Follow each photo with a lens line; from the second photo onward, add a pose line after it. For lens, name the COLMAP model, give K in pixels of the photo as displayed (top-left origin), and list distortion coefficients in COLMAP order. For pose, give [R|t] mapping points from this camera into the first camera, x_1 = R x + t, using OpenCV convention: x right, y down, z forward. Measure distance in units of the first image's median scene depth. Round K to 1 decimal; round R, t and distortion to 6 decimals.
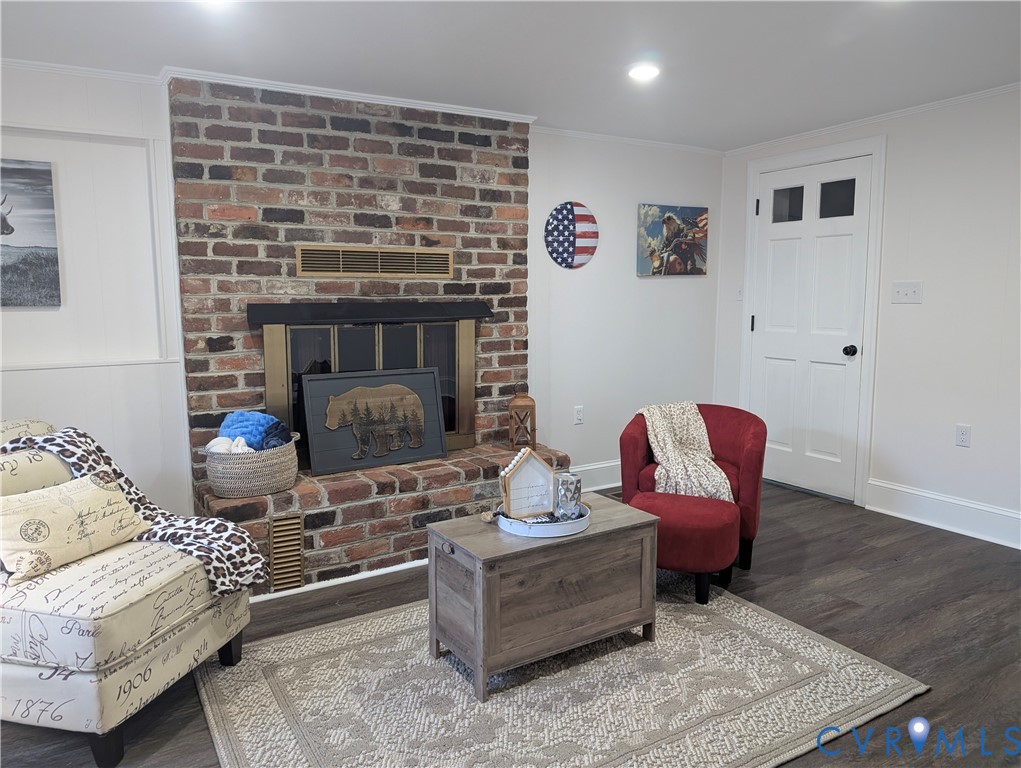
lens RADIAL K [[730.7, 0, 515.9], [0, 730.7, 384.4], [0, 0, 1]] dist [0.030279, -0.033886]
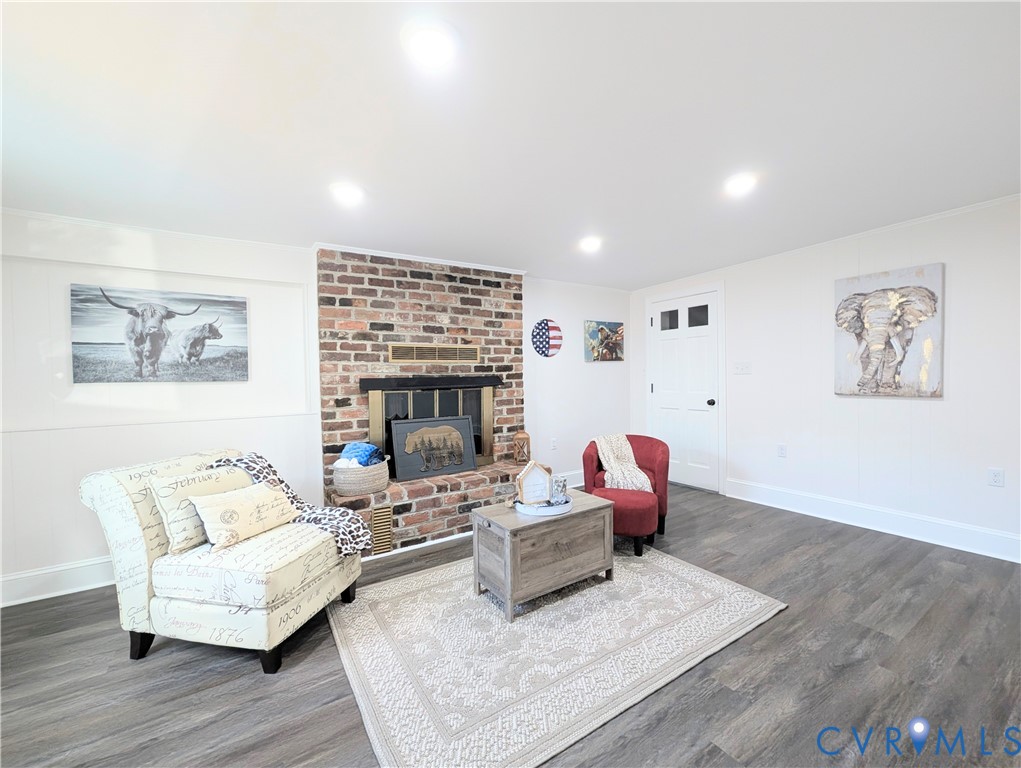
lens RADIAL K [[422.0, 0, 513.0], [0, 422.0, 388.8], [0, 0, 1]] dist [-0.001183, -0.001223]
pose [[0.999654, -0.015321, 0.021404, -0.035360], [0.017379, 0.994882, -0.099540, 0.015774], [-0.019769, 0.099878, 0.994803, 0.033544]]
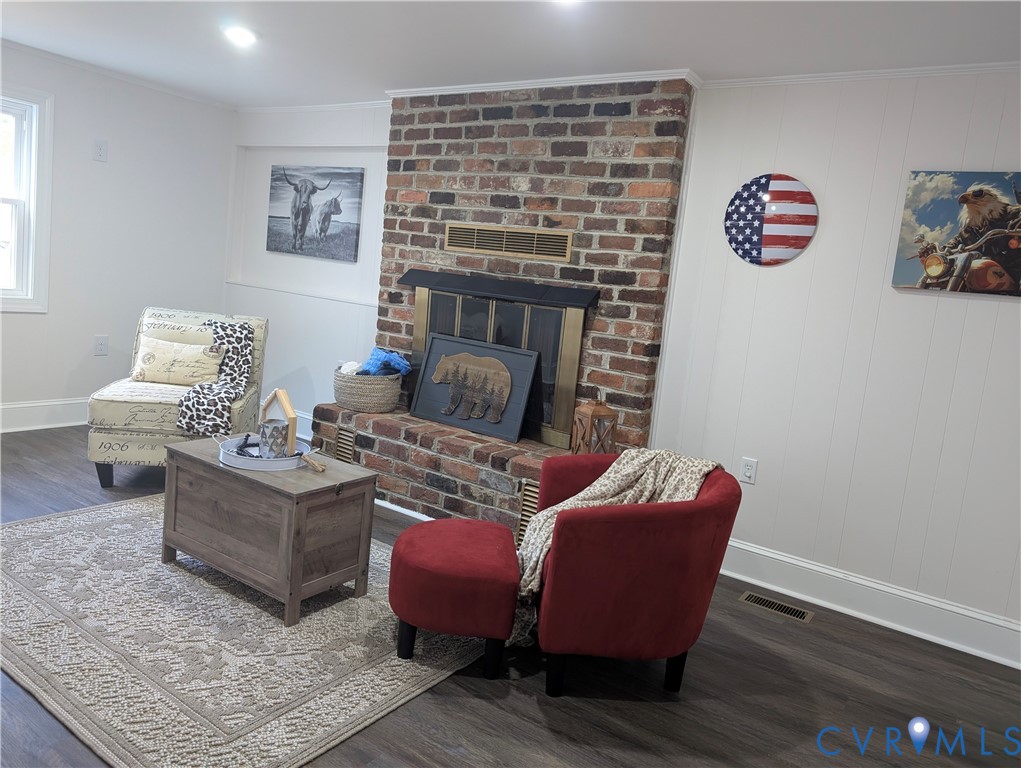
lens RADIAL K [[730.7, 0, 519.3], [0, 730.7, 379.6], [0, 0, 1]] dist [0.030279, -0.033886]
pose [[0.402057, 0.176873, -0.898369, 0.856820], [-0.227079, 0.969773, 0.089304, -0.077917], [0.887009, 0.168095, 0.430068, 0.645791]]
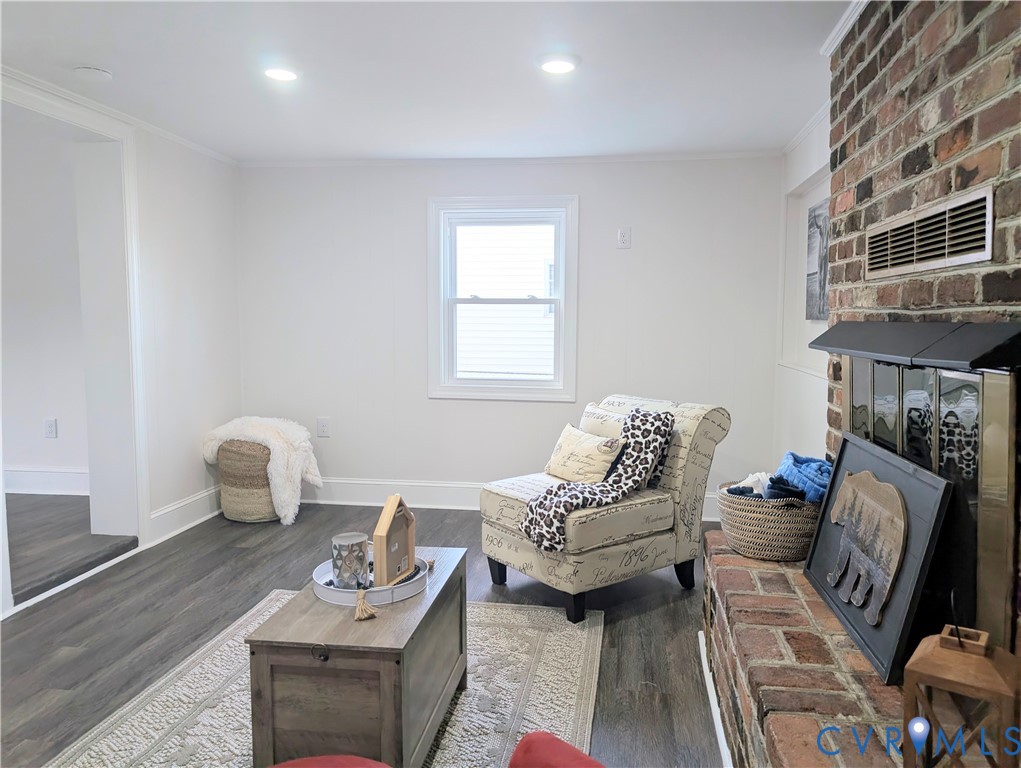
lens RADIAL K [[733.5, 0, 509.1], [0, 733.5, 367.5], [0, 0, 1]] dist [0.035303, -0.034207]
pose [[-0.661926, 0.051930, -0.747768, 0.409280], [-0.094435, 0.983871, 0.151920, -0.142441], [0.743596, 0.171175, -0.646346, 1.218526]]
